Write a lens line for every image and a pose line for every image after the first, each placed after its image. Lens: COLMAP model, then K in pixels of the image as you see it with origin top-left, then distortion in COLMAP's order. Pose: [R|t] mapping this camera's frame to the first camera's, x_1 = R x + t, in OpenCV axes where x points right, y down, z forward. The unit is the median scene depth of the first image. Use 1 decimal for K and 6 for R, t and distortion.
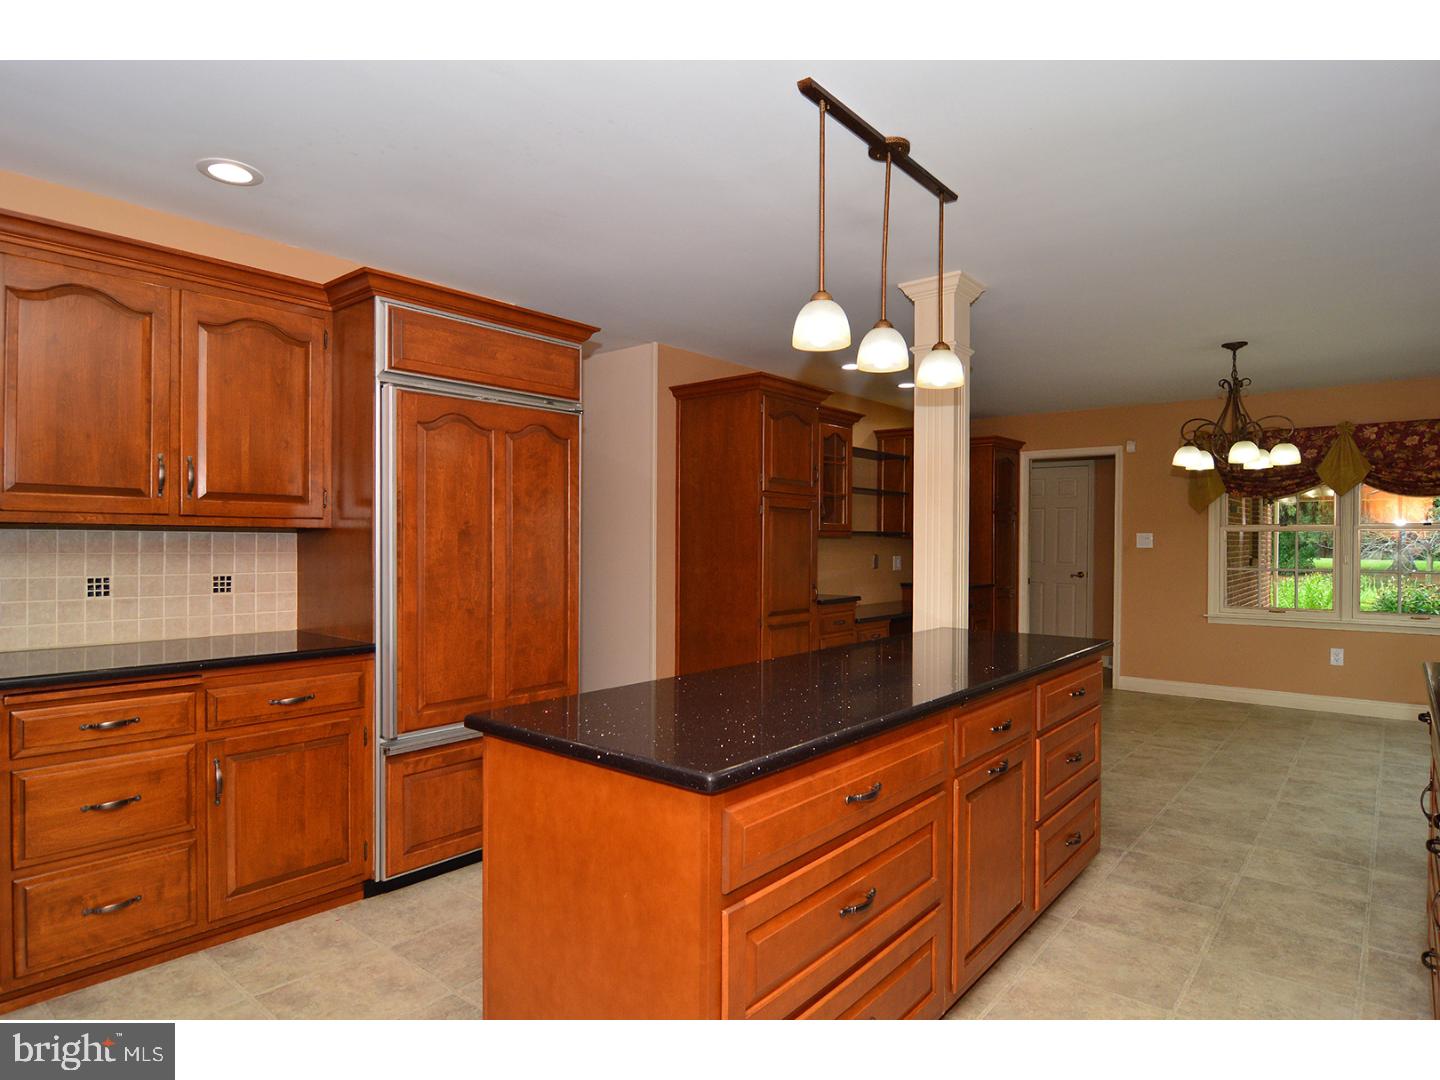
lens RADIAL K [[815.4, 0, 725.9], [0, 815.4, 545.3], [0, 0, 1]] dist [-0.002316, -0.001142]
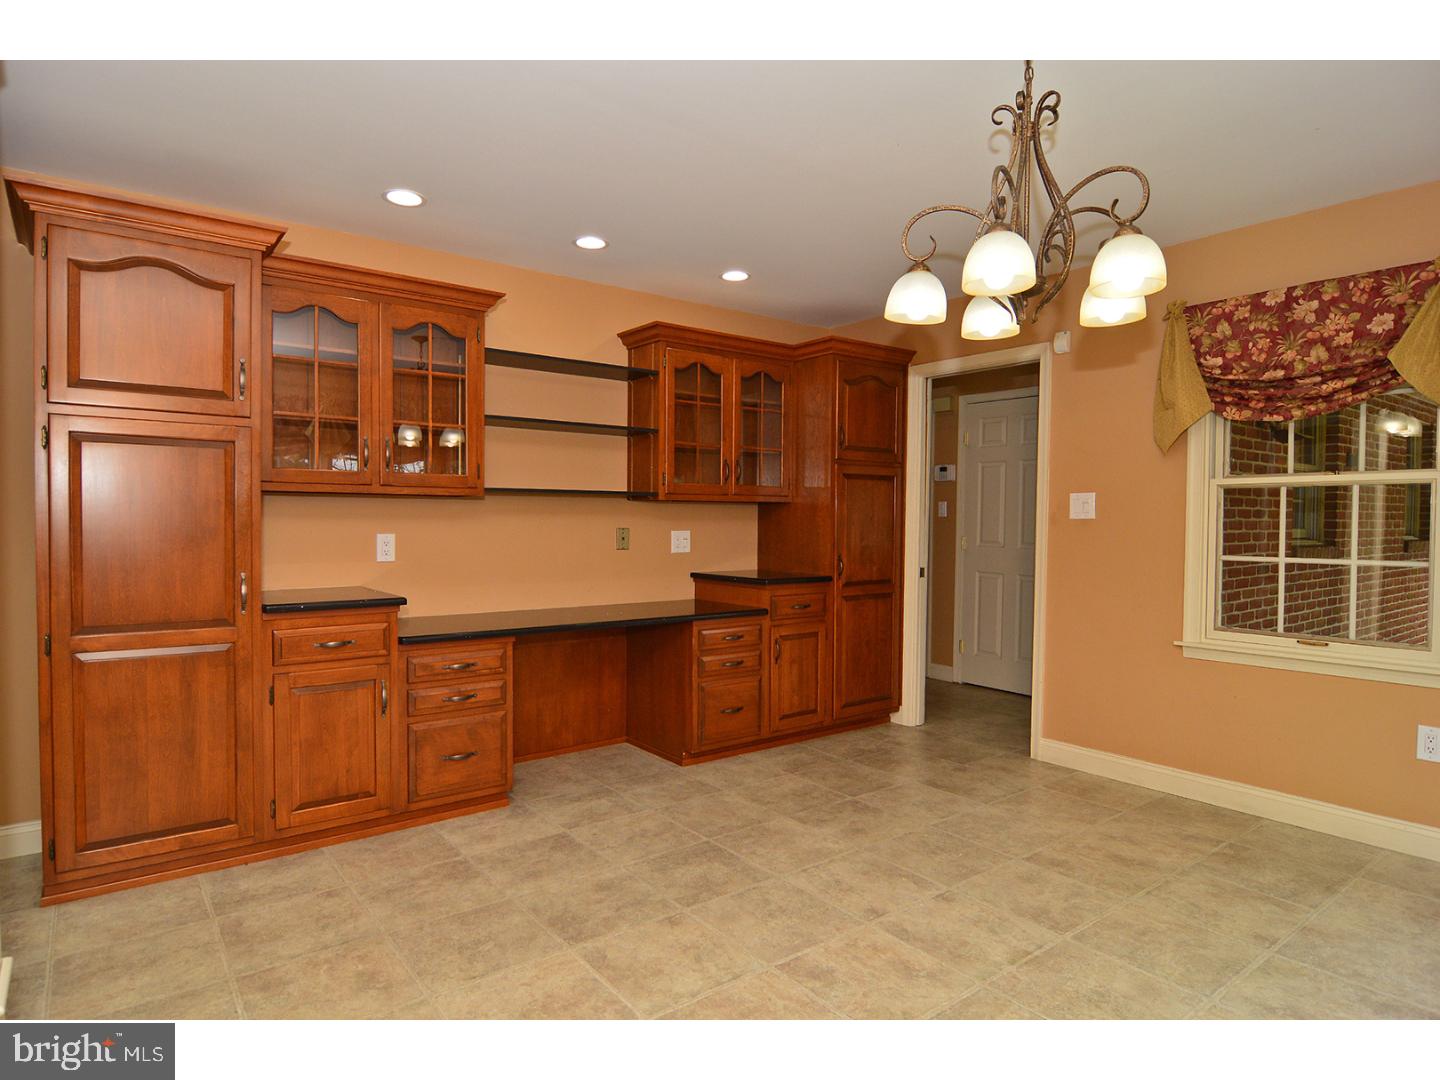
lens RADIAL K [[773.3, 0, 710.0], [0, 773.3, 534.7], [0, 0, 1]] dist [-0.026922, -0.000201]
pose [[0.970950, 0.006089, -0.239203, 0.393056], [-0.003324, 0.999923, 0.011960, 0.008884], [0.239258, -0.010818, 0.970896, 0.417292]]
